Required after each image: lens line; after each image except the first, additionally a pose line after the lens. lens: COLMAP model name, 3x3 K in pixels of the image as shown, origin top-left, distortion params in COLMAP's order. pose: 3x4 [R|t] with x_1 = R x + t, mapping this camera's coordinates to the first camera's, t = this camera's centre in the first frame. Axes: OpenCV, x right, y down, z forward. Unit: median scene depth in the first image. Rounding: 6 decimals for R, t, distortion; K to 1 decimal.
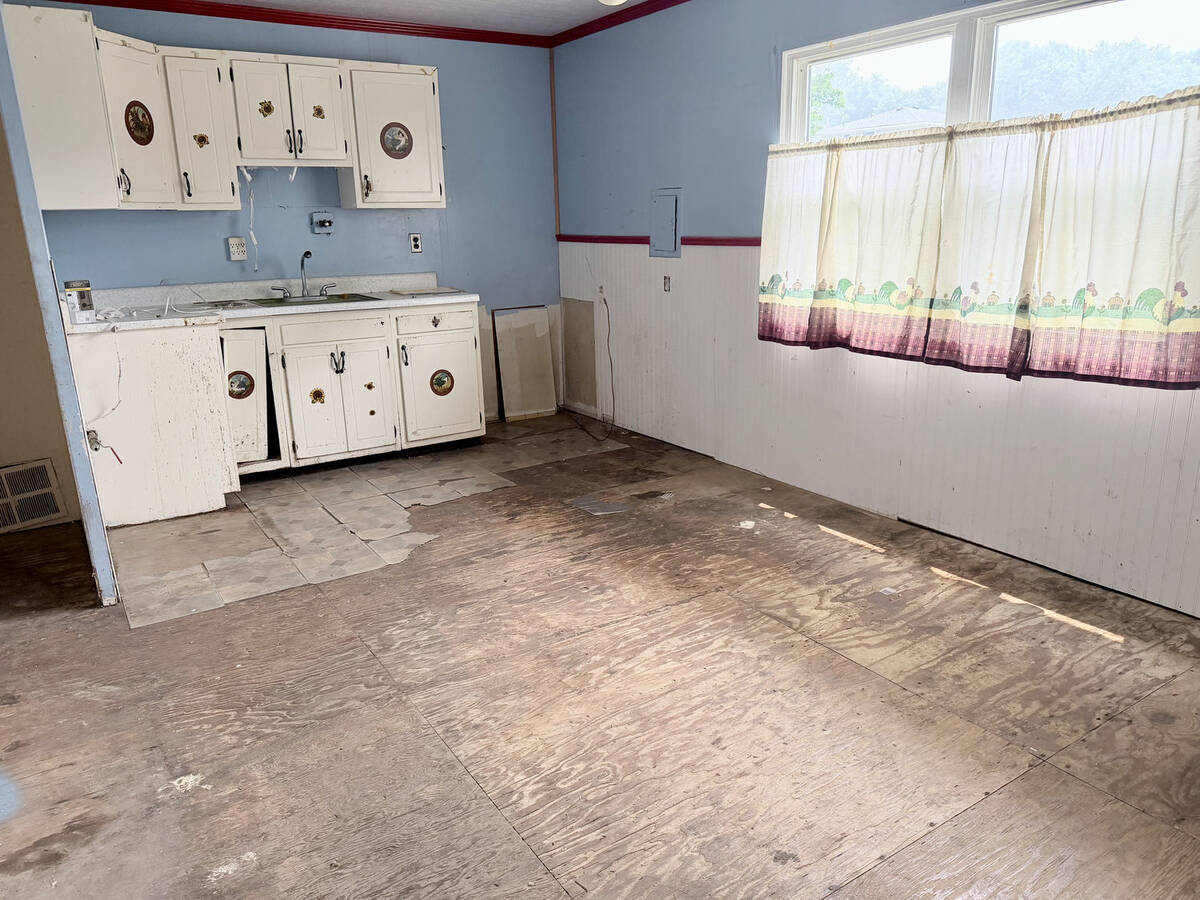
lens RADIAL K [[855.9, 0, 616.4], [0, 855.9, 450.6], [0, 0, 1]] dist [0.065215, -0.078641]
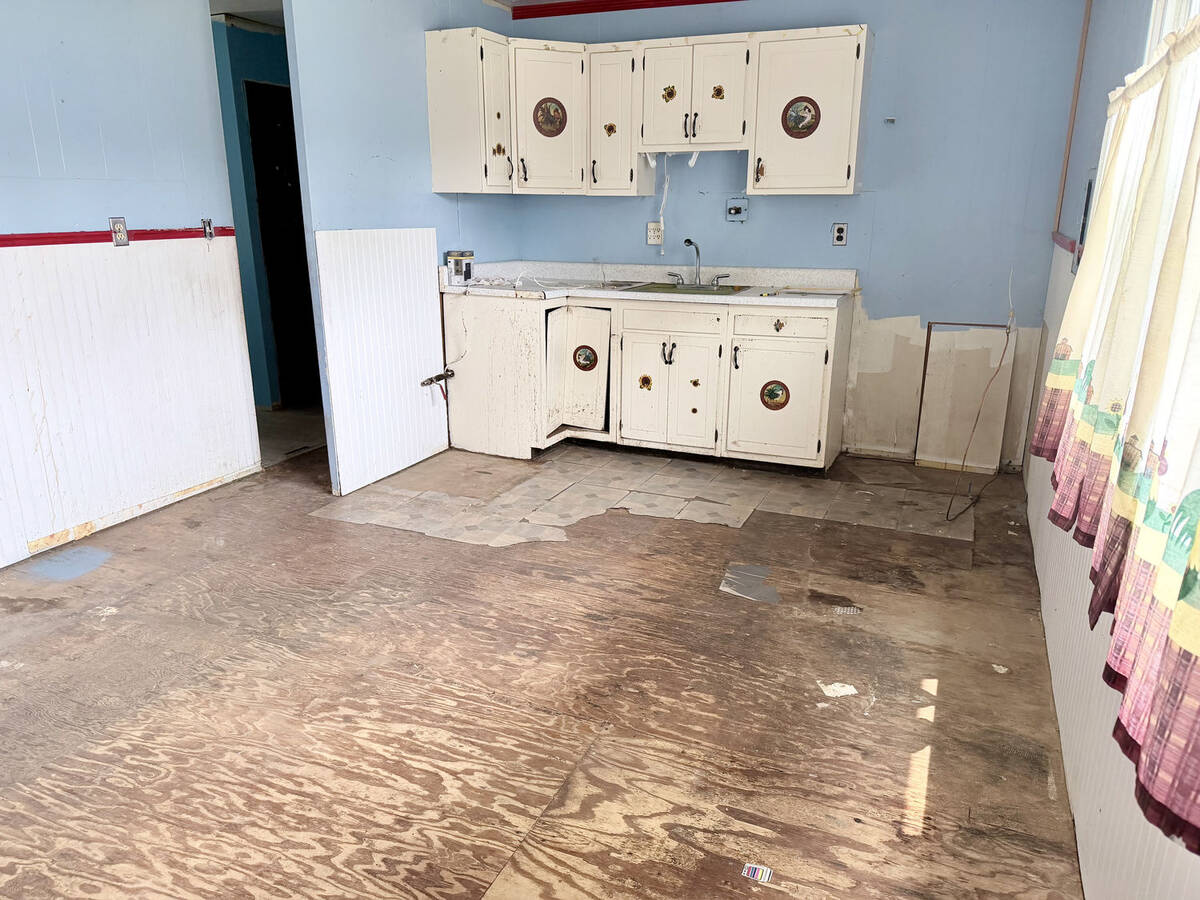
lens RADIAL K [[855.9, 0, 590.2], [0, 855.9, 464.8], [0, 0, 1]] dist [0.065215, -0.078641]
pose [[0.528092, 0.269462, -0.805300, 0.571992], [-0.237668, 0.957320, 0.164474, -0.150620], [0.815250, 0.104536, 0.569596, 0.478512]]
